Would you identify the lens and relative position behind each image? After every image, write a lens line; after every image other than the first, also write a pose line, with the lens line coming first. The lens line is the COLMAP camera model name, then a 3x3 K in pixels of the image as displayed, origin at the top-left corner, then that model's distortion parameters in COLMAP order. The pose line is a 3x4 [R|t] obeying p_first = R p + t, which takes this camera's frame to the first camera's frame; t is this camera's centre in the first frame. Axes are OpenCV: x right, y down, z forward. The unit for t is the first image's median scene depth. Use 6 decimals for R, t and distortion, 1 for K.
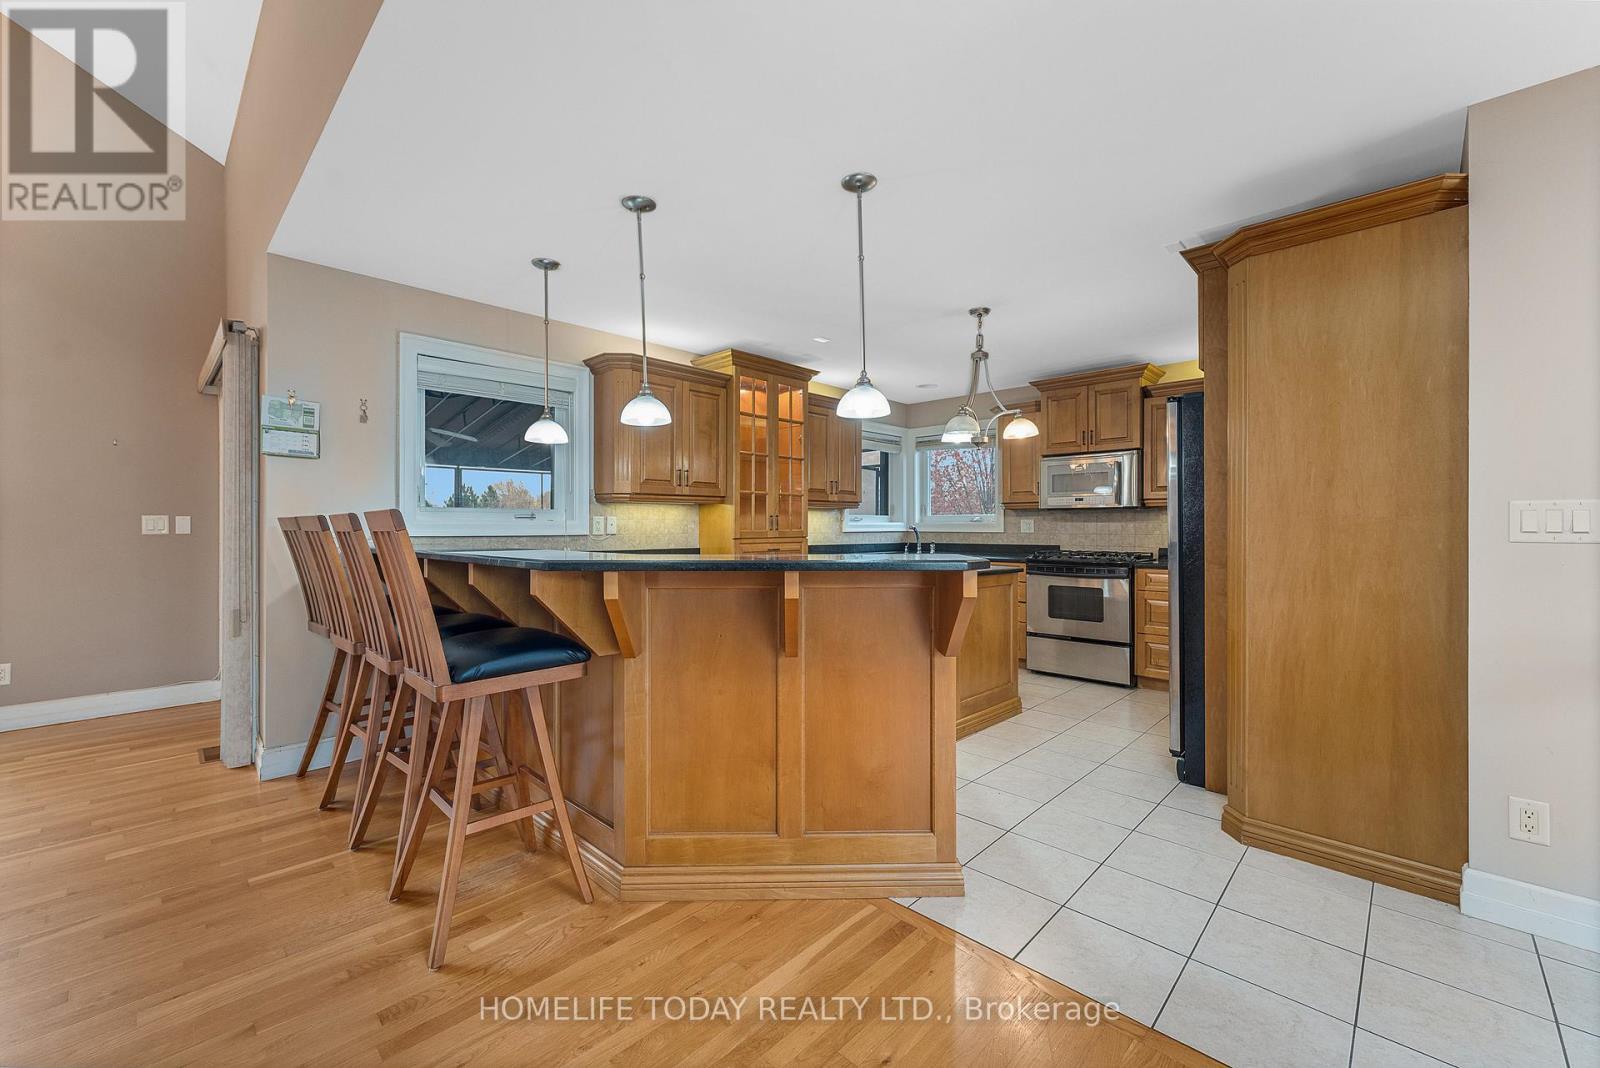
lens RADIAL K [[646.0, 0, 803.8], [0, 646.0, 526.8], [0, 0, 1]] dist [-0.000220, -0.000252]
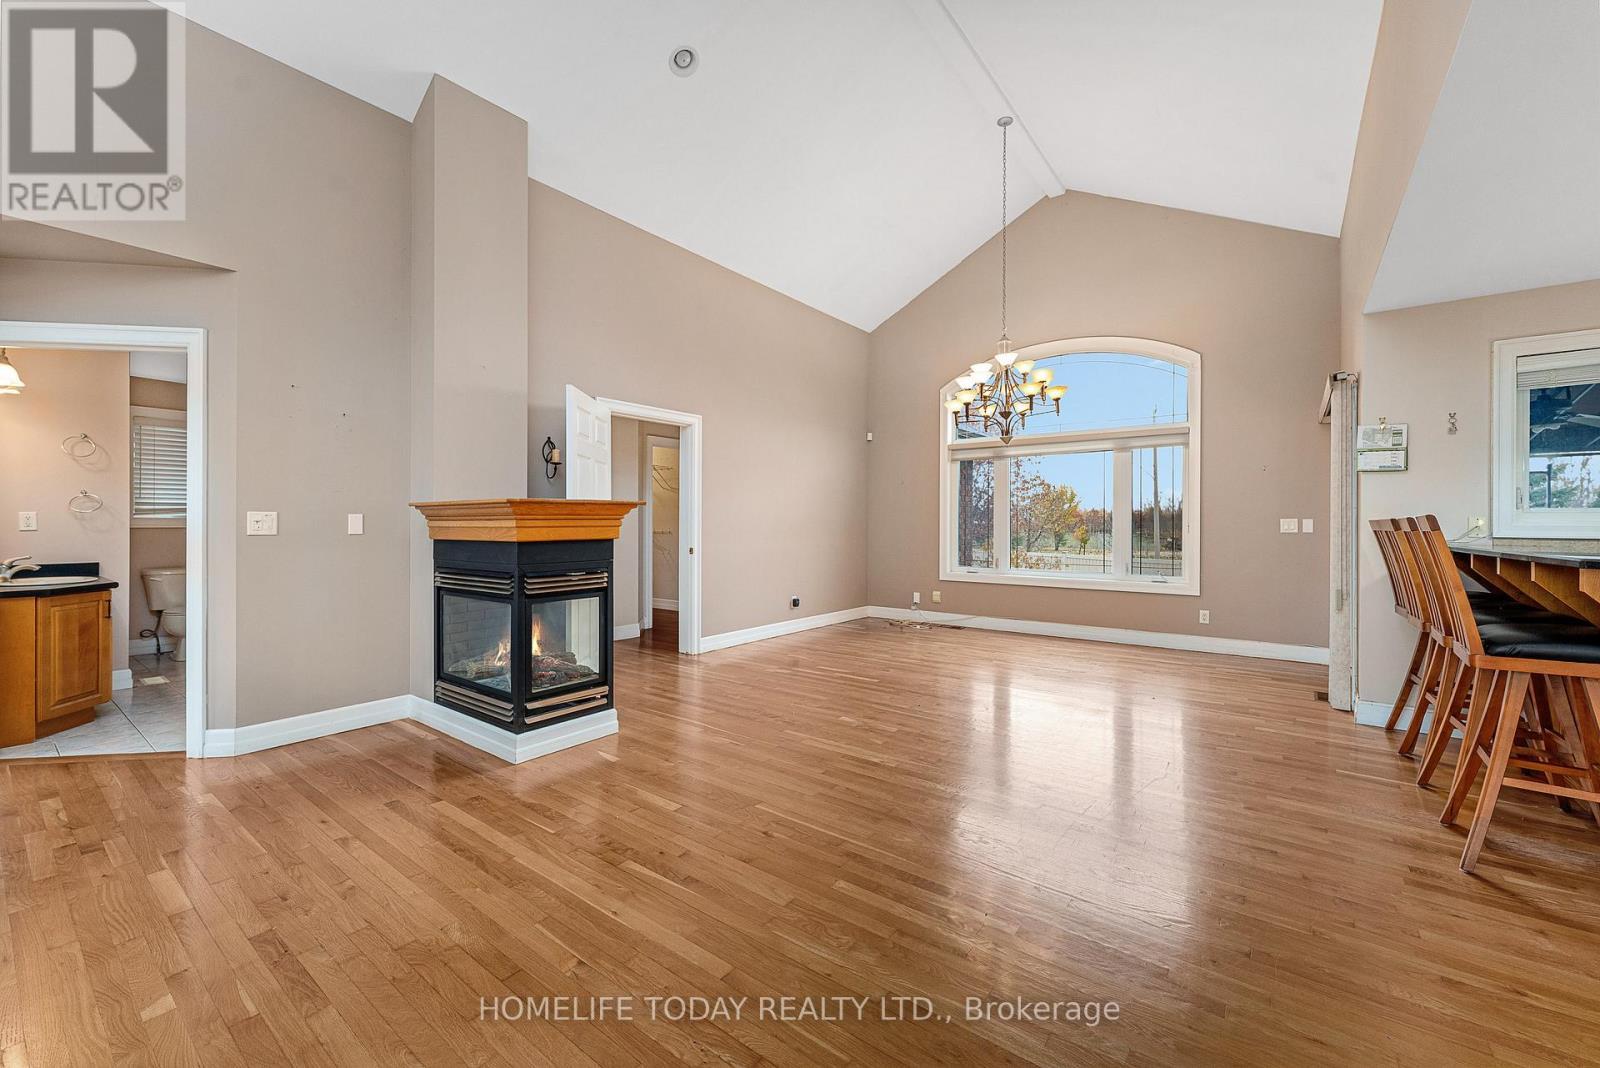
lens RADIAL K [[646.0, 0, 792.2], [0, 646.0, 522.8], [0, 0, 1]] dist [-0.000220, -0.000252]
pose [[0.117023, -0.001516, -0.993128, 0.197197], [-0.005013, 0.999985, -0.002117, -0.000556], [0.993117, 0.005226, 0.117013, -0.174285]]
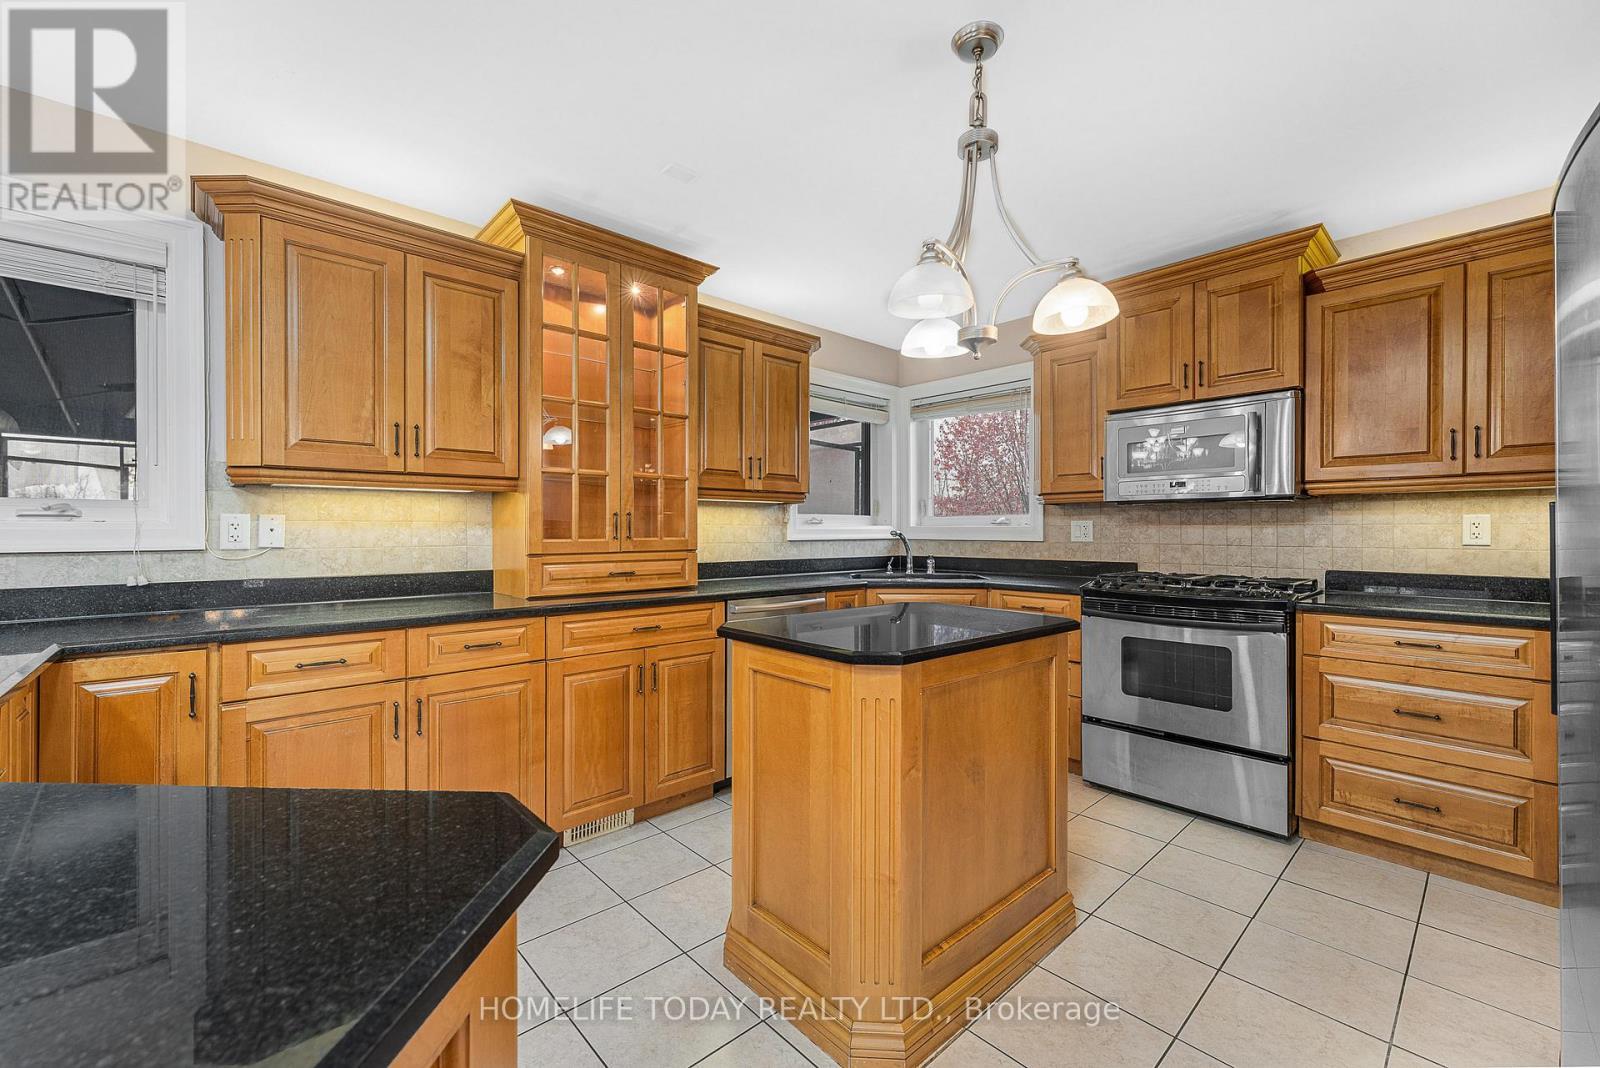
lens RADIAL K [[646.0, 0, 794.0], [0, 646.0, 531.7], [0, 0, 1]] dist [-0.000220, -0.000252]
pose [[0.997099, -0.000150, -0.076113, 0.148742], [0.000262, 0.999999, 0.001457, -0.002124], [0.076113, -0.001473, 0.997098, 0.454902]]
